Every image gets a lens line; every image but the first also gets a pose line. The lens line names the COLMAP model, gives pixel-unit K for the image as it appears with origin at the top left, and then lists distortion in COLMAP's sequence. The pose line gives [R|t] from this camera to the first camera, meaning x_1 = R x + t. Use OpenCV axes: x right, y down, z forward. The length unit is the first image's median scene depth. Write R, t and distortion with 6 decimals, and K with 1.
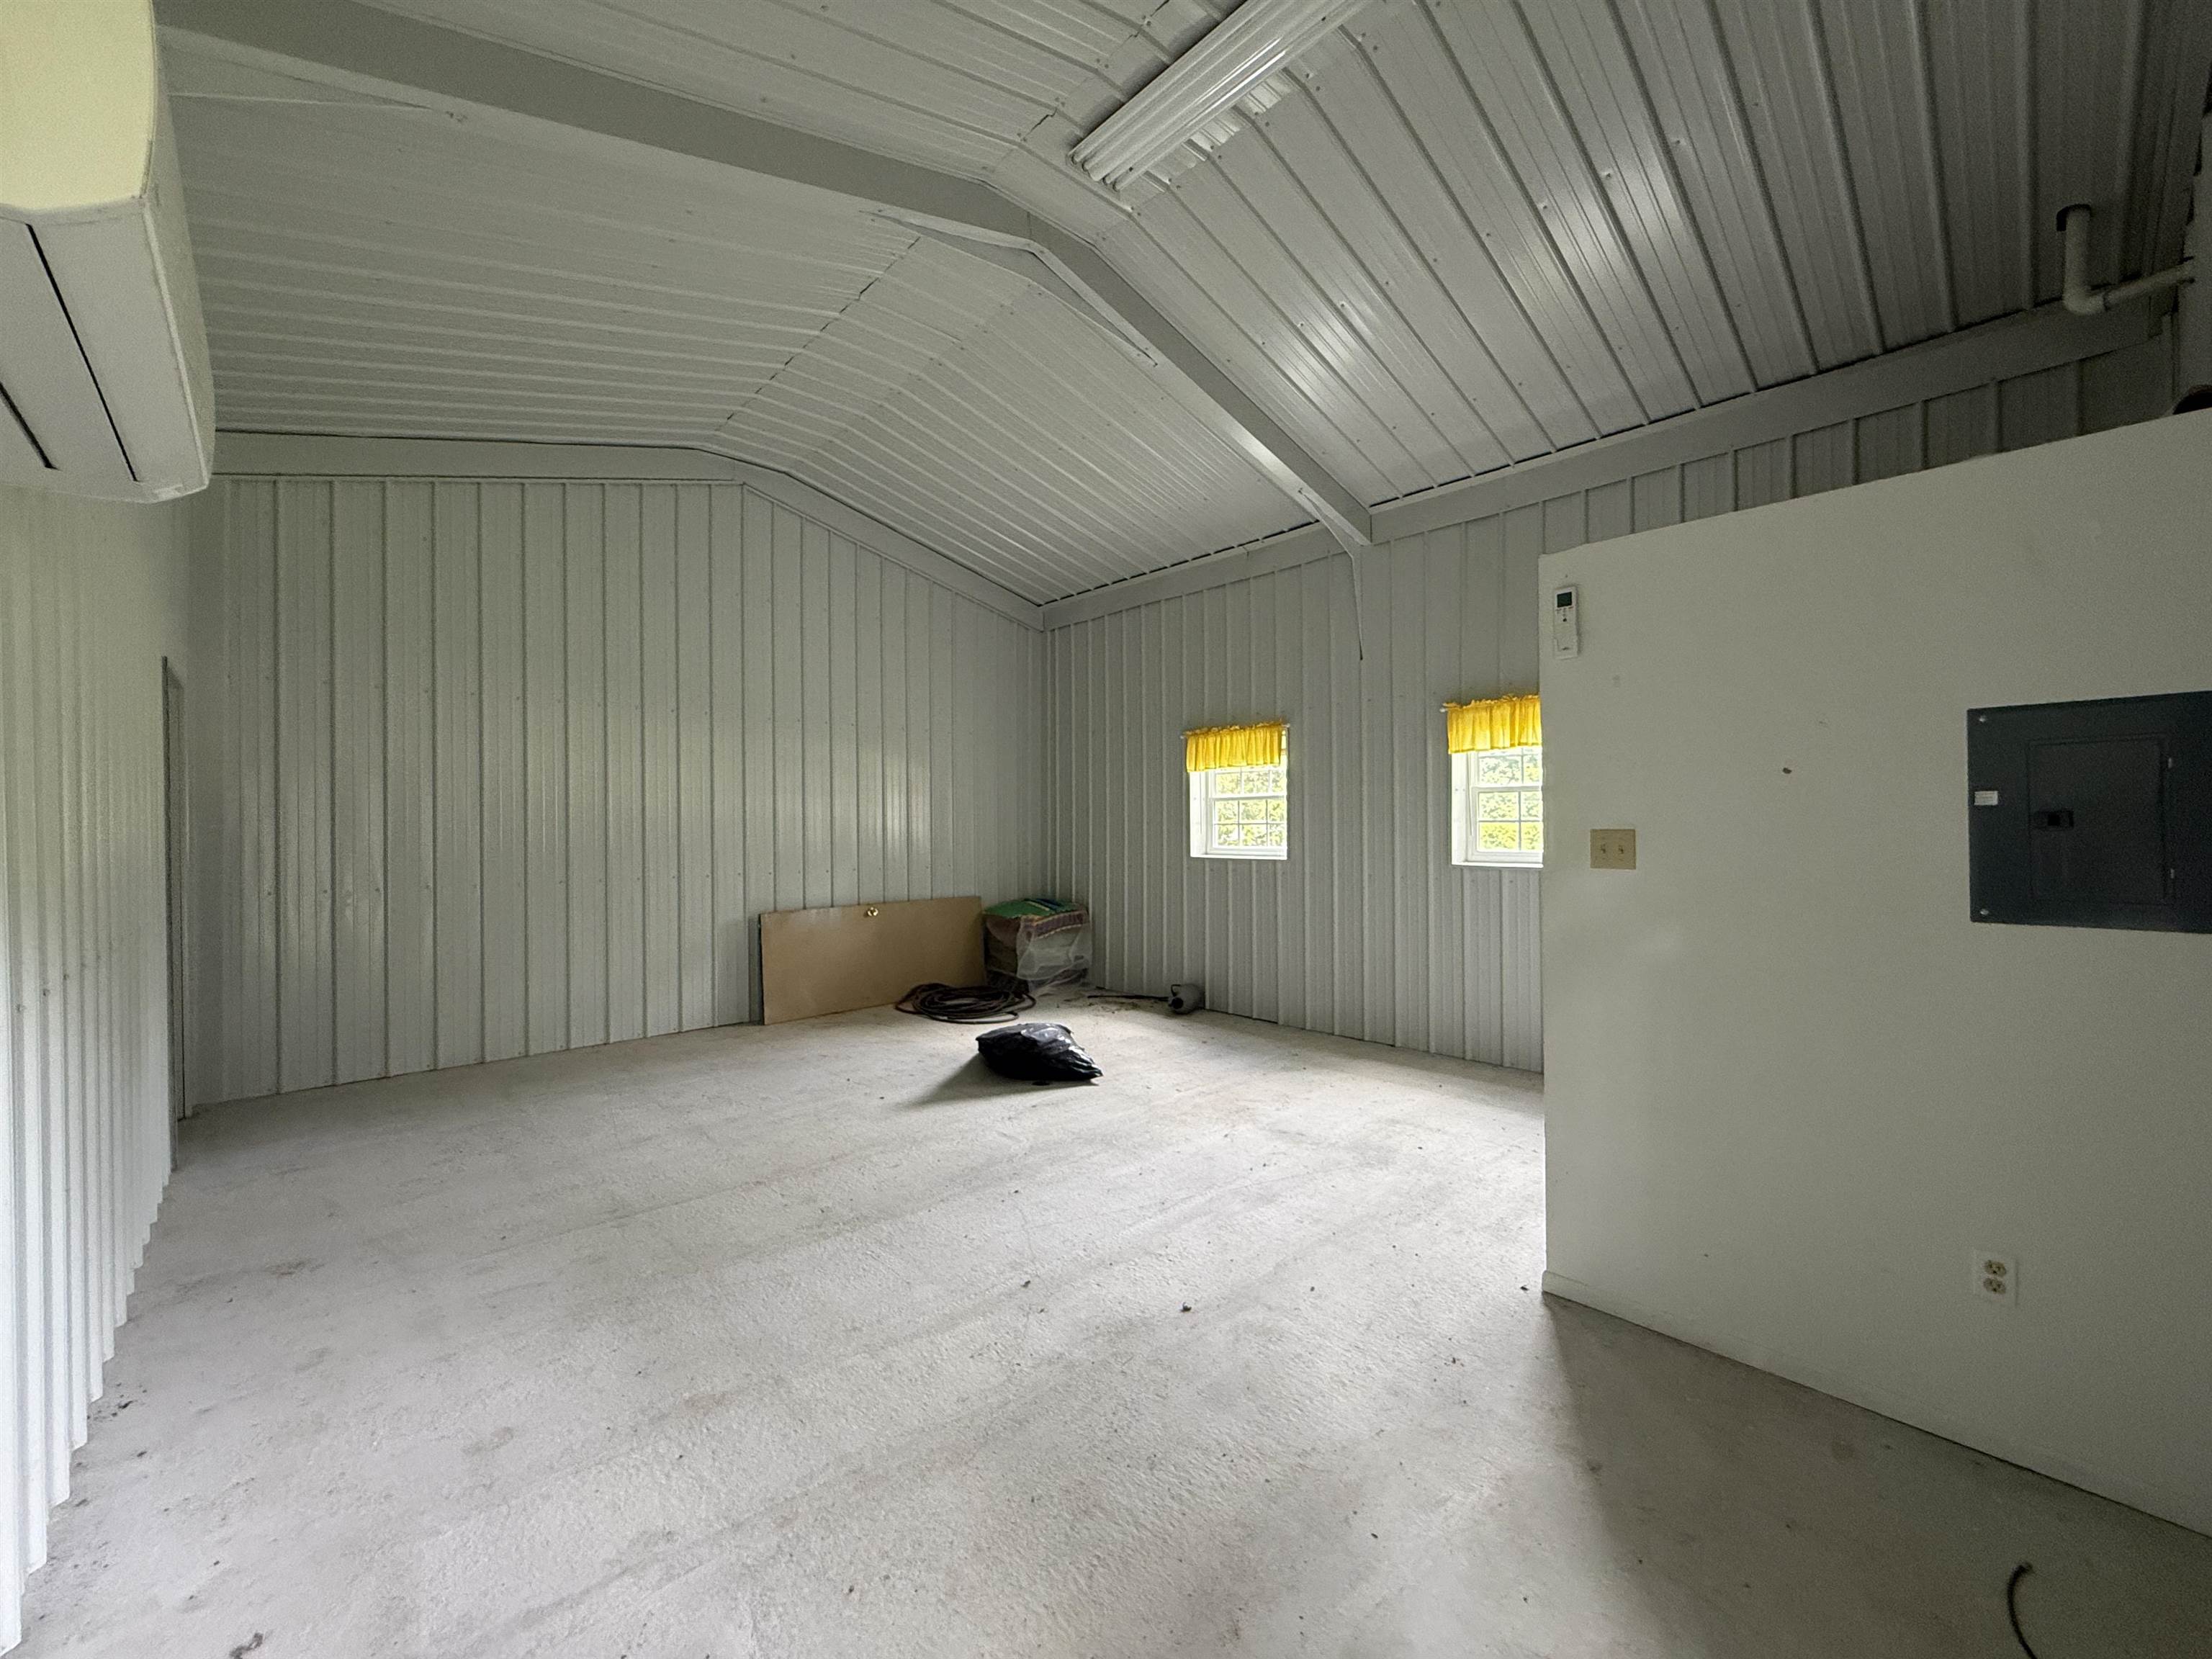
lens RADIAL K [[881.8, 0, 1112.9], [0, 881.8, 825.3], [0, 0, 1]] dist [-0.002113, -0.000066]
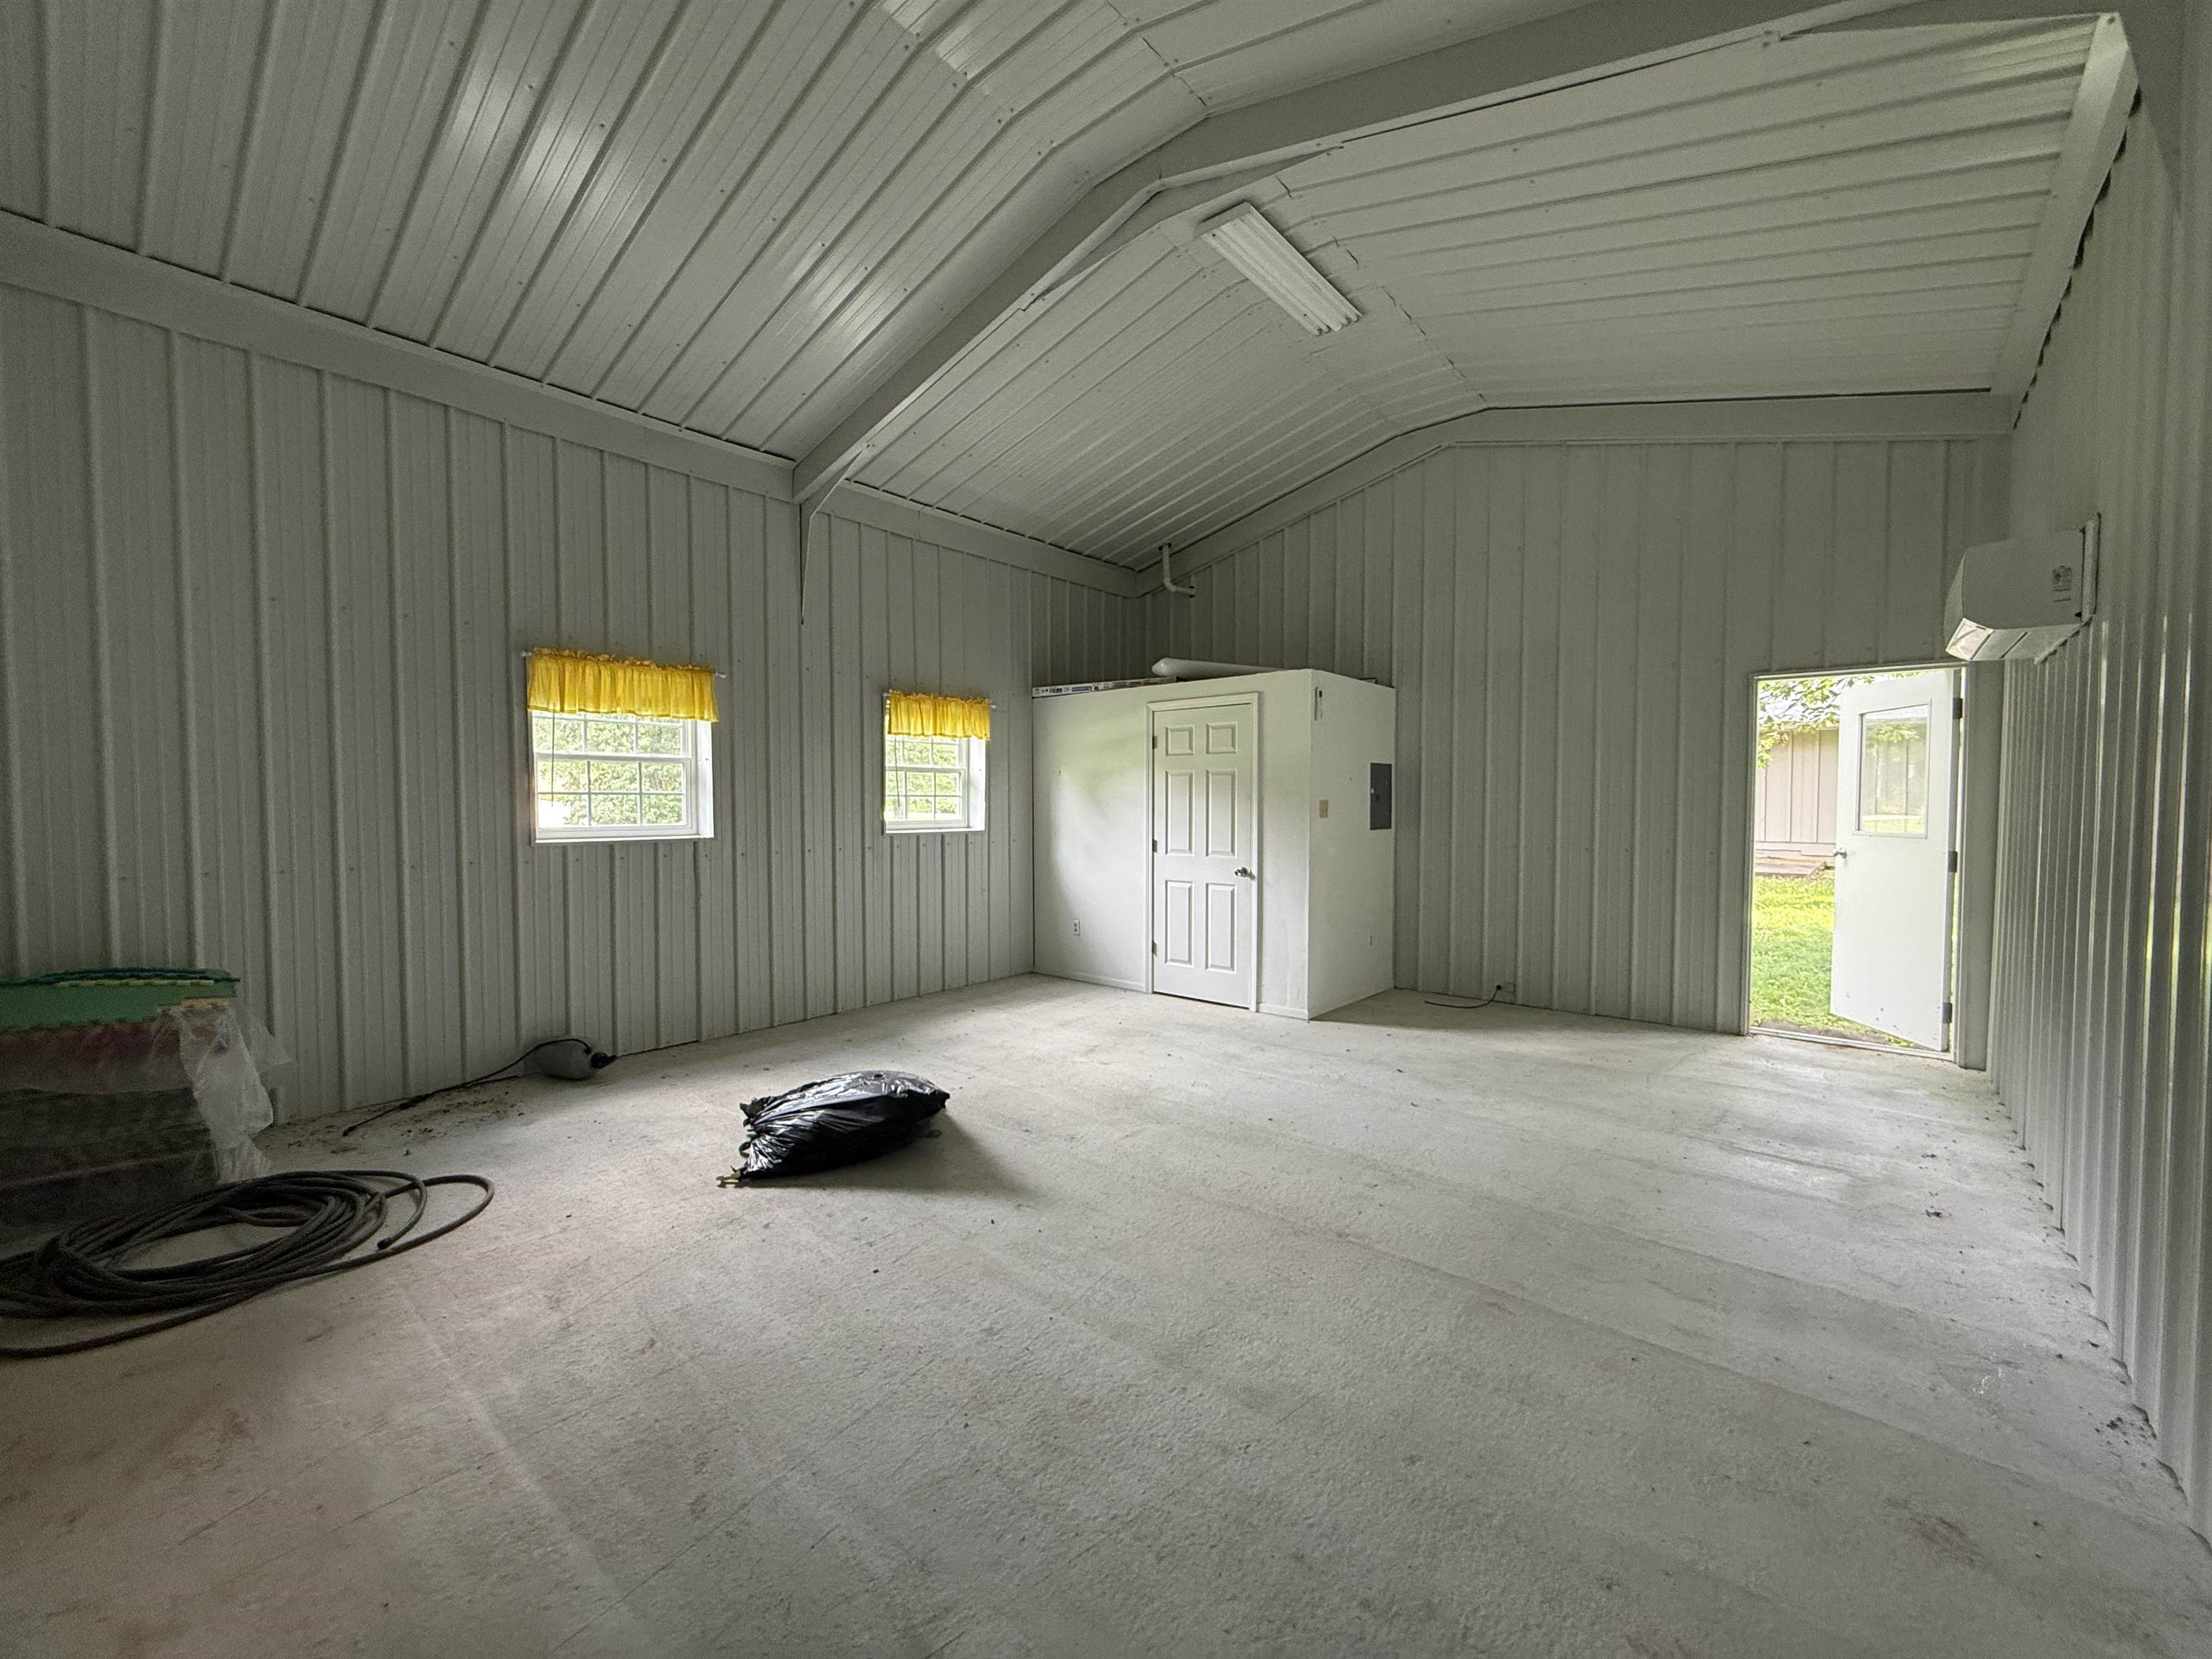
lens RADIAL K [[894.4, 0, 1112.5], [0, 894.4, 836.0], [0, 0, 1]] dist [0.000643, 0.000506]
pose [[-0.109143, -0.037310, 0.993326, -0.656996], [-0.003743, 0.999304, 0.037123, 0.004037], [-0.994019, 0.000334, -0.109206, 0.700333]]
